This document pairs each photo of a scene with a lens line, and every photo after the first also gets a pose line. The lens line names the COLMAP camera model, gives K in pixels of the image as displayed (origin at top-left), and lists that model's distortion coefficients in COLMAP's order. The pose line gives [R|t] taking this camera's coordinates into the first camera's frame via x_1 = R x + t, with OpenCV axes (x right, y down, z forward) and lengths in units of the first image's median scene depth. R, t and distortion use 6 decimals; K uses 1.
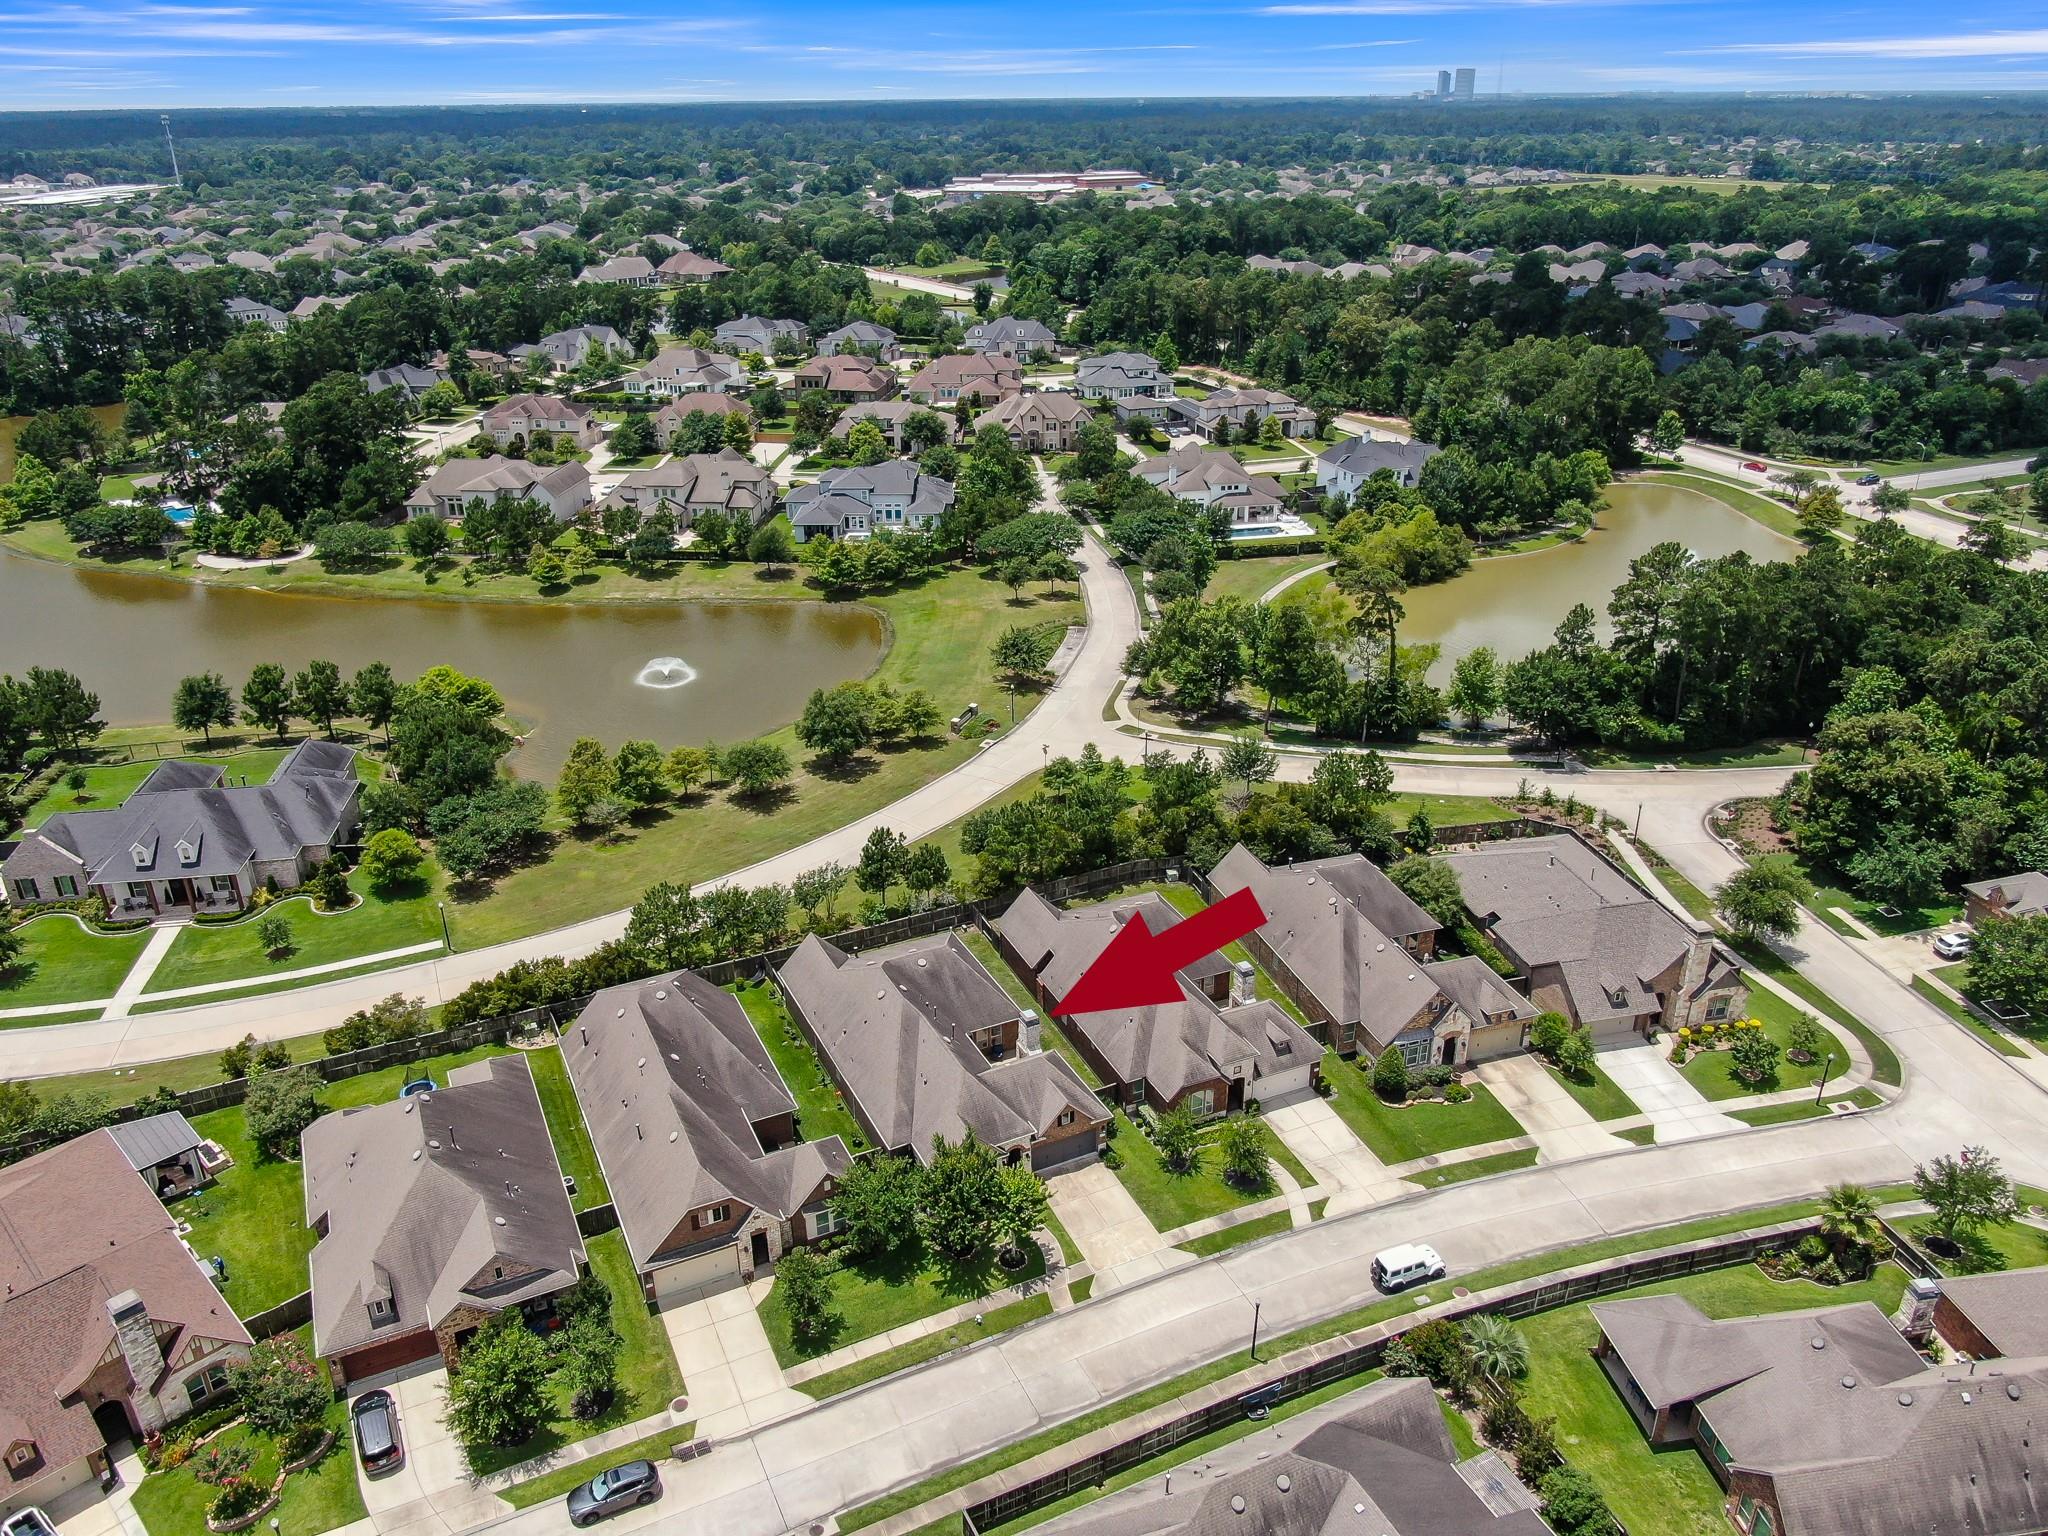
lens RADIAL K [[1478.9, 0, 1024.0], [0, 1478.9, 768.0], [0, 0, 1]] dist [-0.014941, -0.003620]
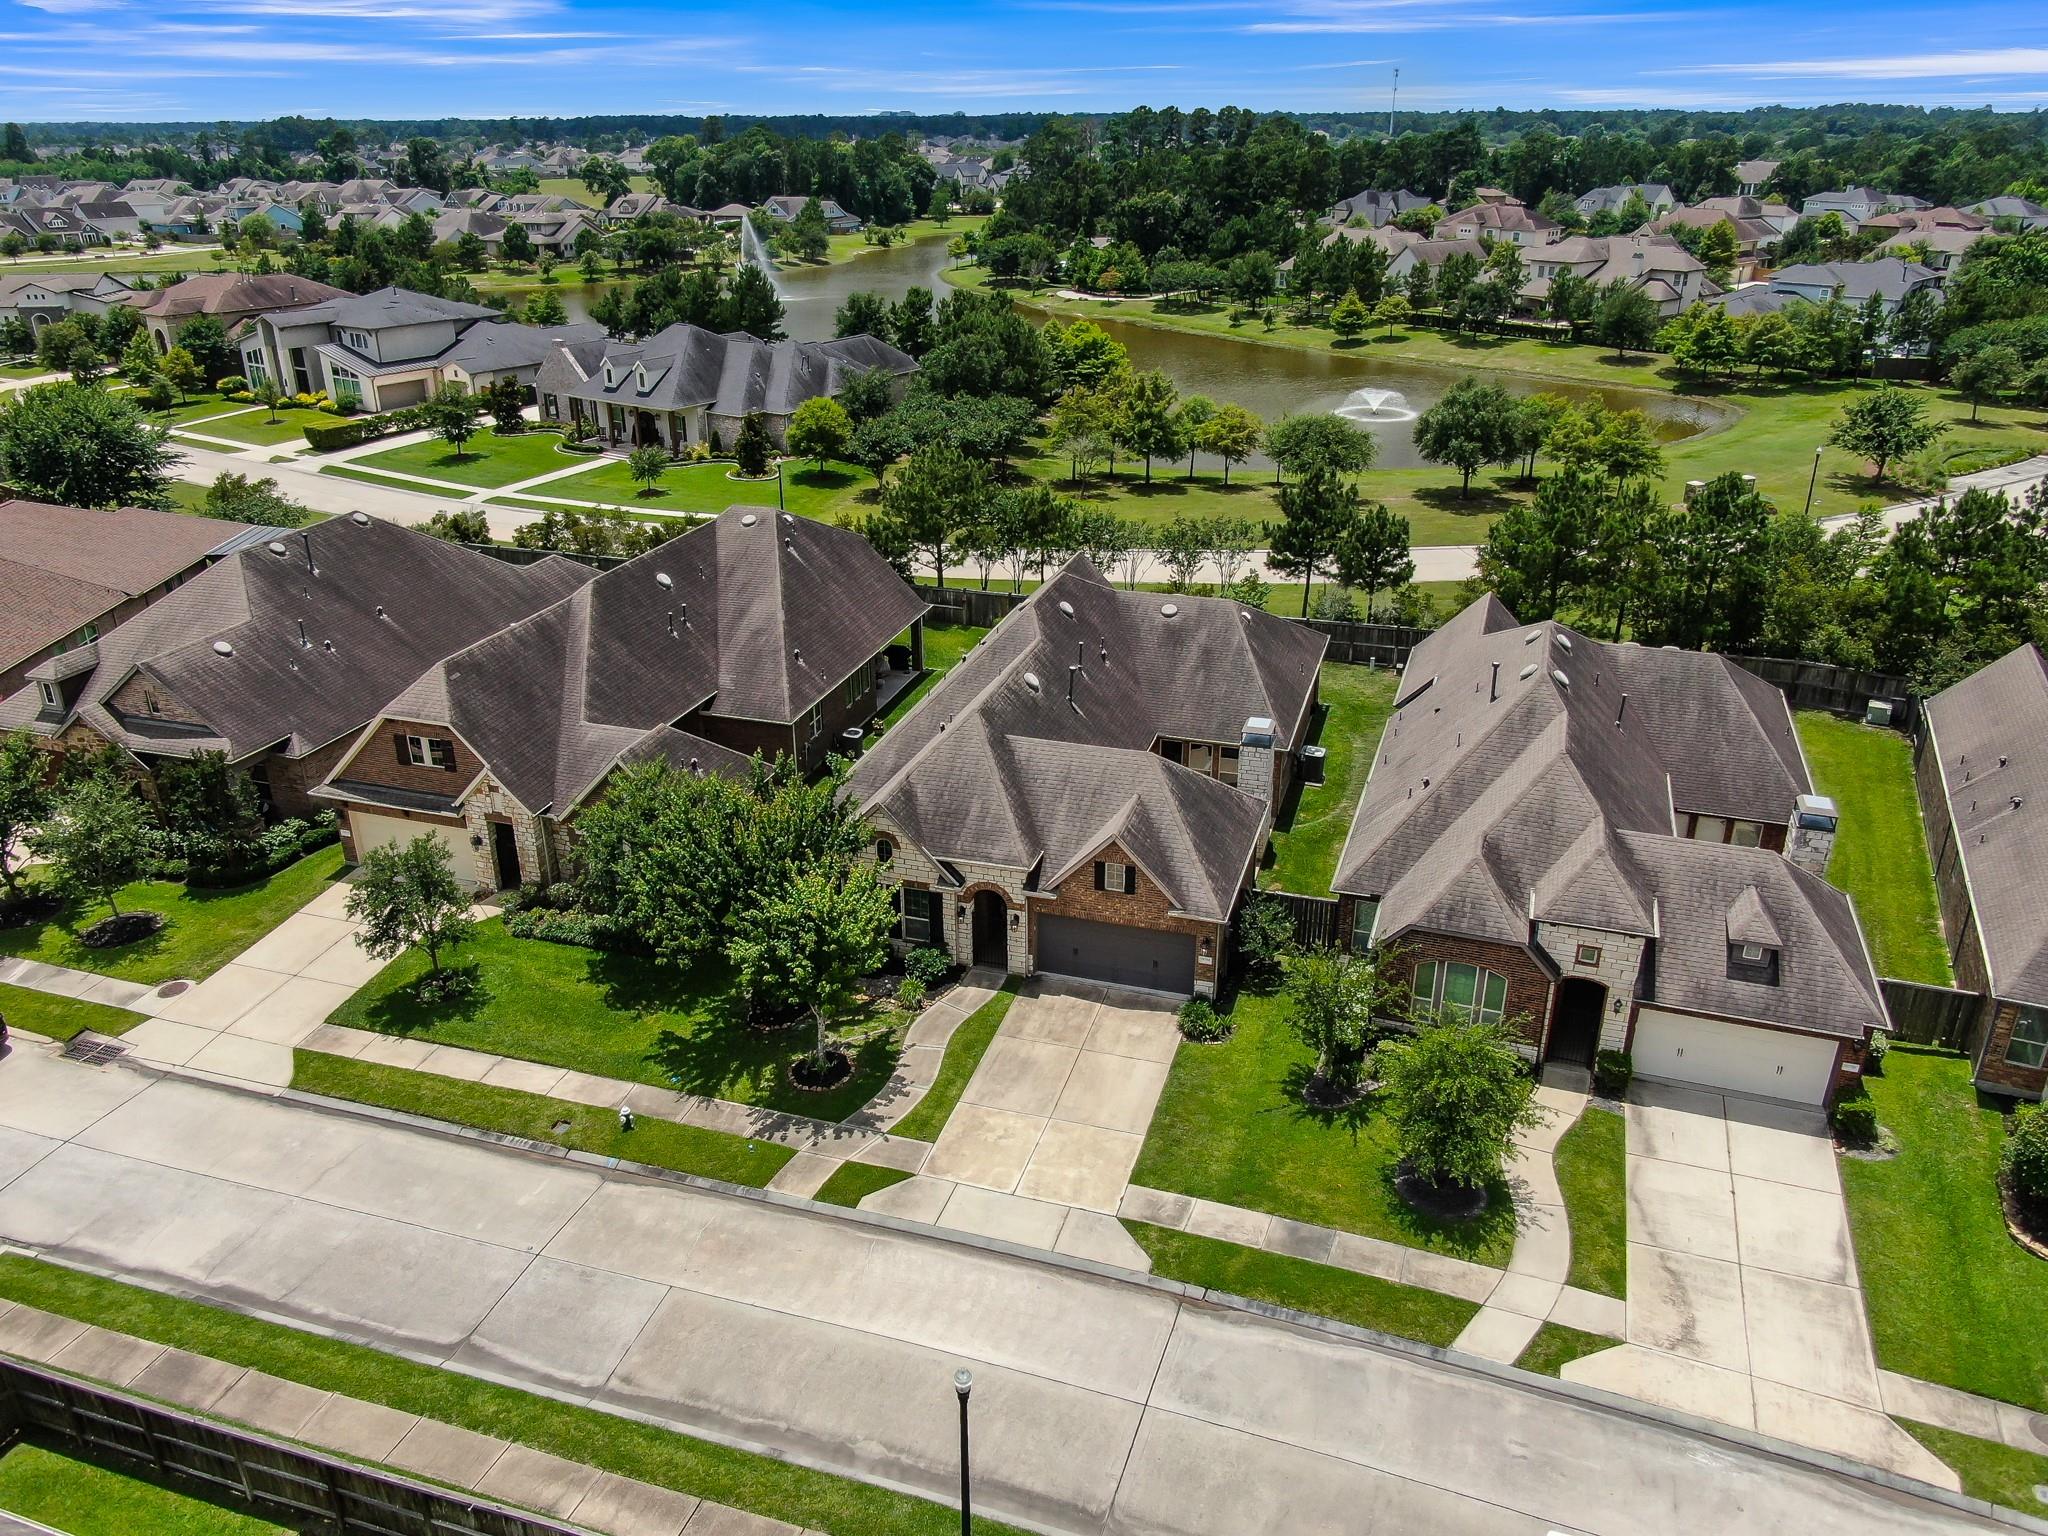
lens RADIAL K [[1478.9, 0, 1024.0], [0, 1478.9, 768.0], [0, 0, 1]] dist [-0.014941, -0.003620]
pose [[0.726620, 0.278753, -0.627949, 0.293821], [-0.286212, 0.953722, 0.092182, 0.181308], [0.624584, 0.112745, 0.772776, 0.666998]]
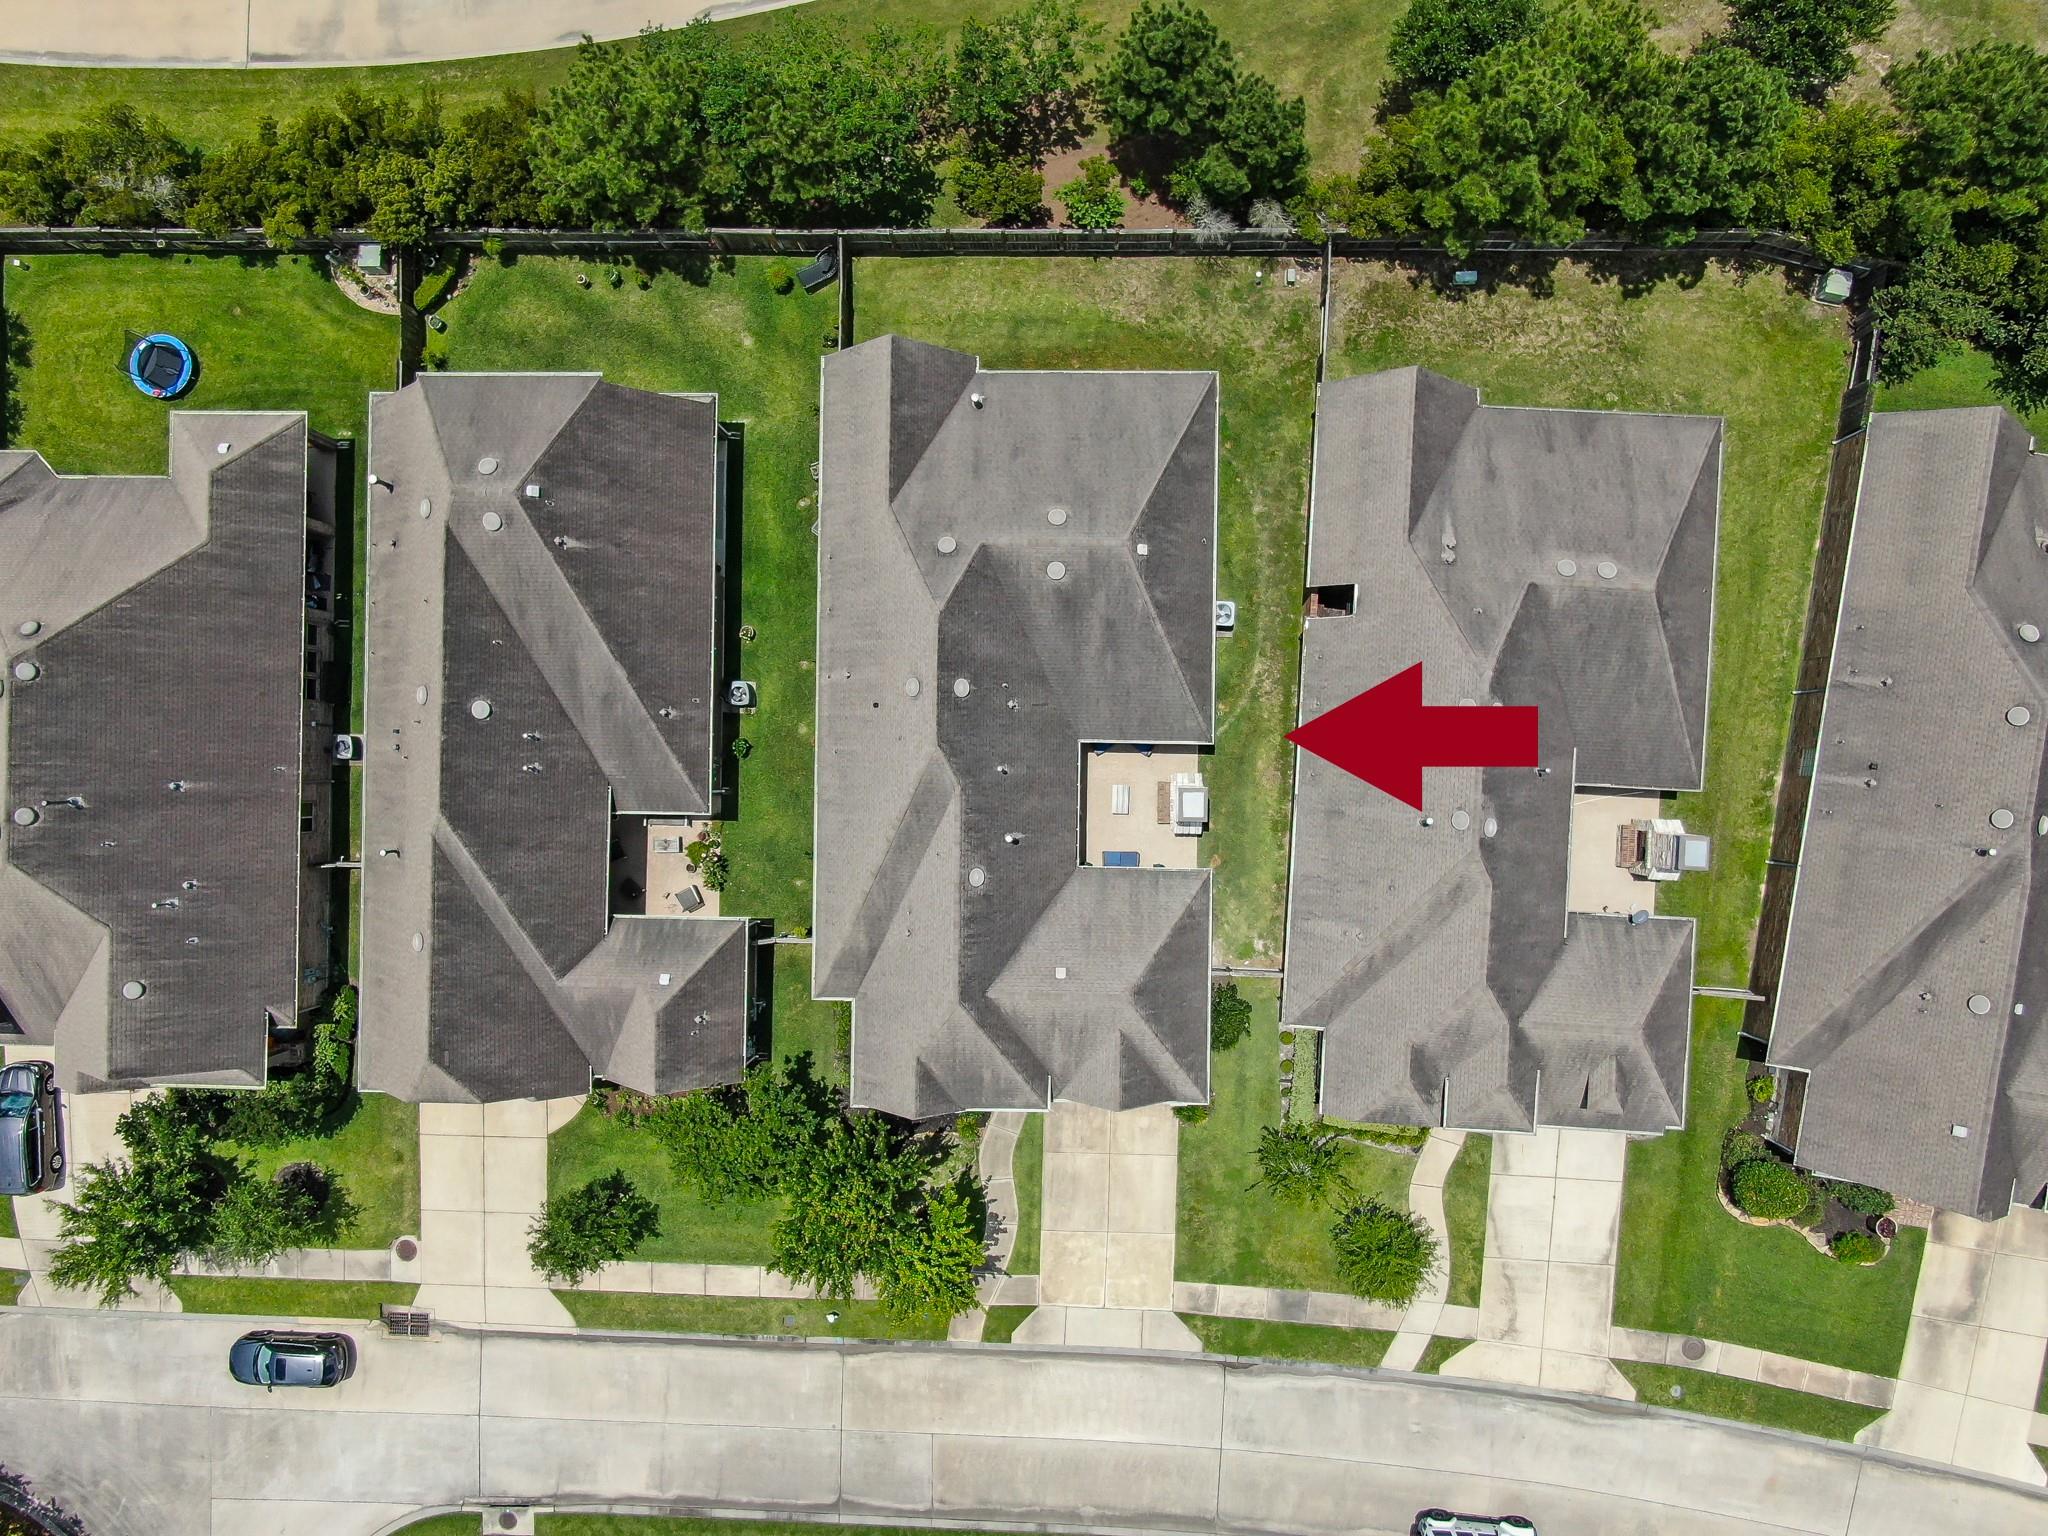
lens RADIAL K [[1443.9, 0, 1031.7], [0, 1443.9, 774.9], [0, 0, 1]] dist [-0.020492, -0.003547]
pose [[0.888964, 0.456581, -0.035734, -0.036433], [-0.156146, 0.375516, 0.913568, -0.306604], [0.430536, -0.806549, 0.405113, 0.910124]]
